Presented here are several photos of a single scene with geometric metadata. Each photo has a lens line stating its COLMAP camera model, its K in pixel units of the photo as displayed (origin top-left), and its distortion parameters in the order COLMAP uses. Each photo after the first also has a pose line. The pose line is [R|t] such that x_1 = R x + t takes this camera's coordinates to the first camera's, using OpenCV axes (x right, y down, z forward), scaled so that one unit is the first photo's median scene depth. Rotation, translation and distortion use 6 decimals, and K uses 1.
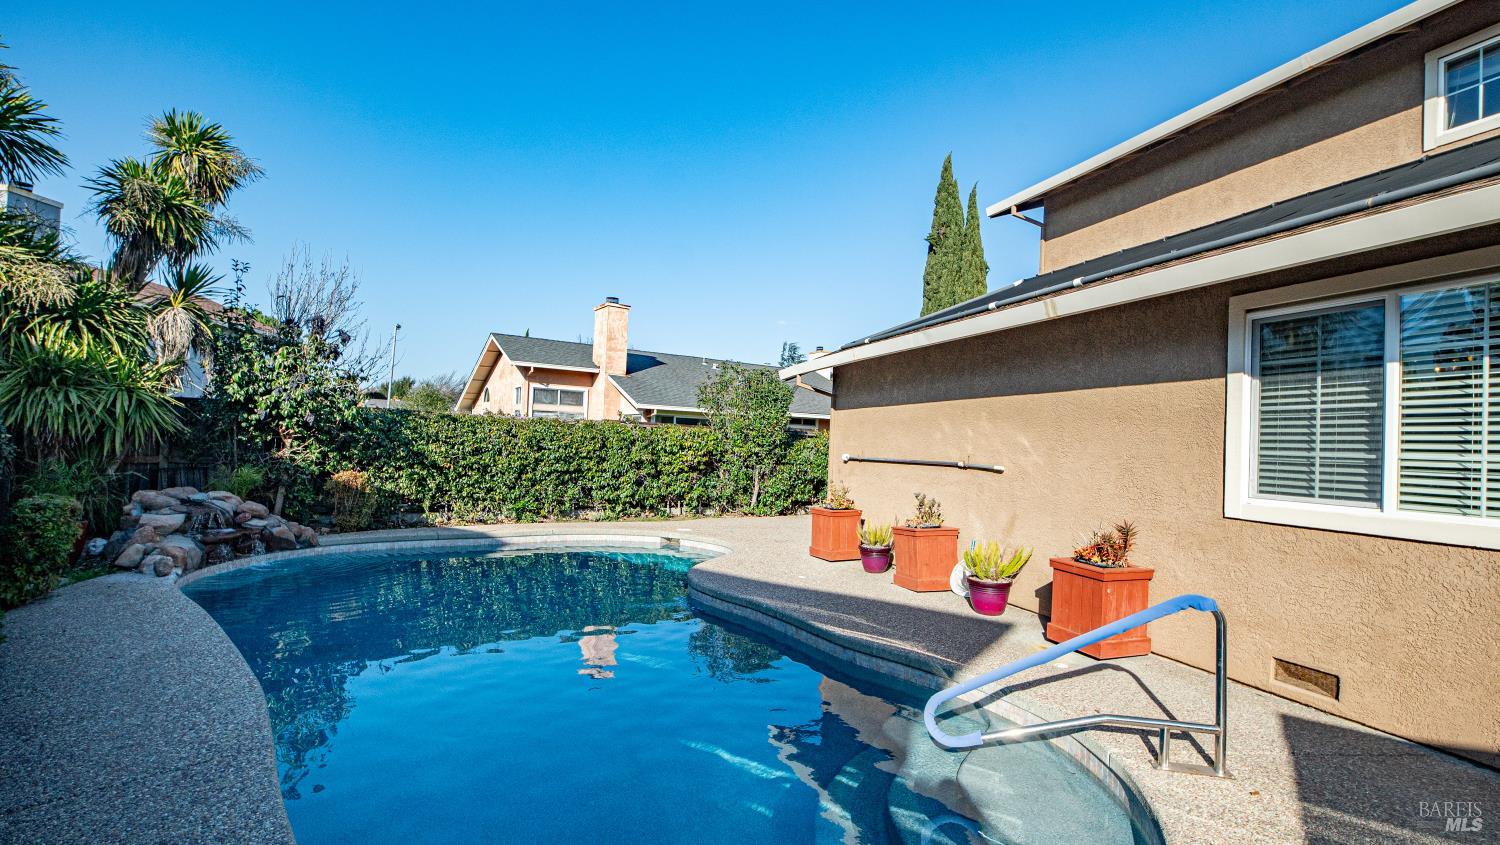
lens RADIAL K [[687.3, 0, 750.0], [0, 687.3, 422.5], [0, 0, 1]] dist [0.026829, -0.000610]
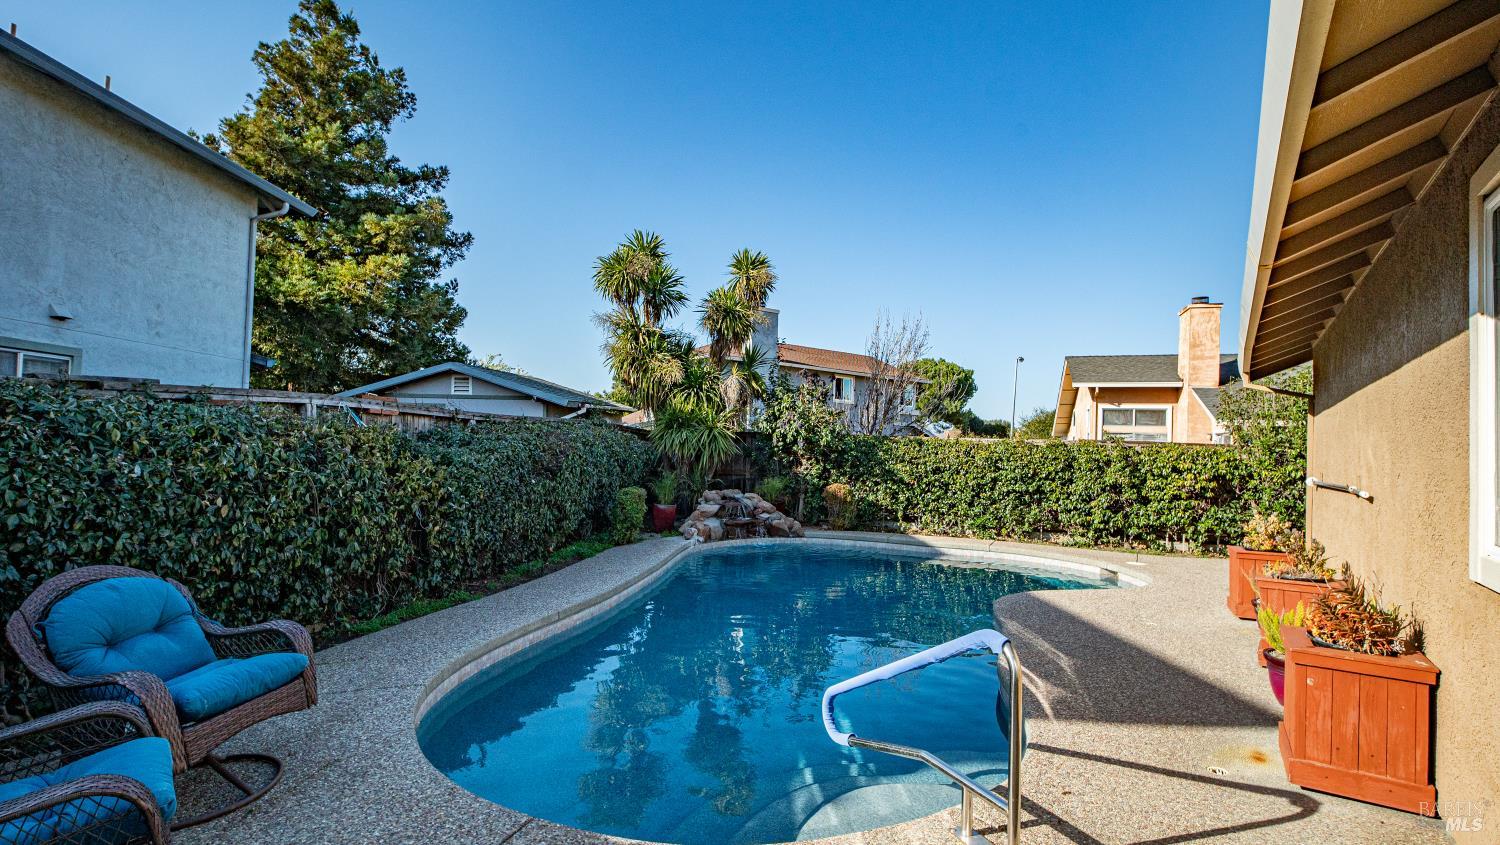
lens RADIAL K [[673.4, 0, 745.9], [0, 673.4, 431.2], [0, 0, 1]] dist [0.004881, -0.000456]
pose [[0.566760, -0.039152, -0.822952, 0.336617], [0.016016, 0.999205, -0.036507, 0.013055], [0.823727, 0.007510, 0.566937, 0.121564]]
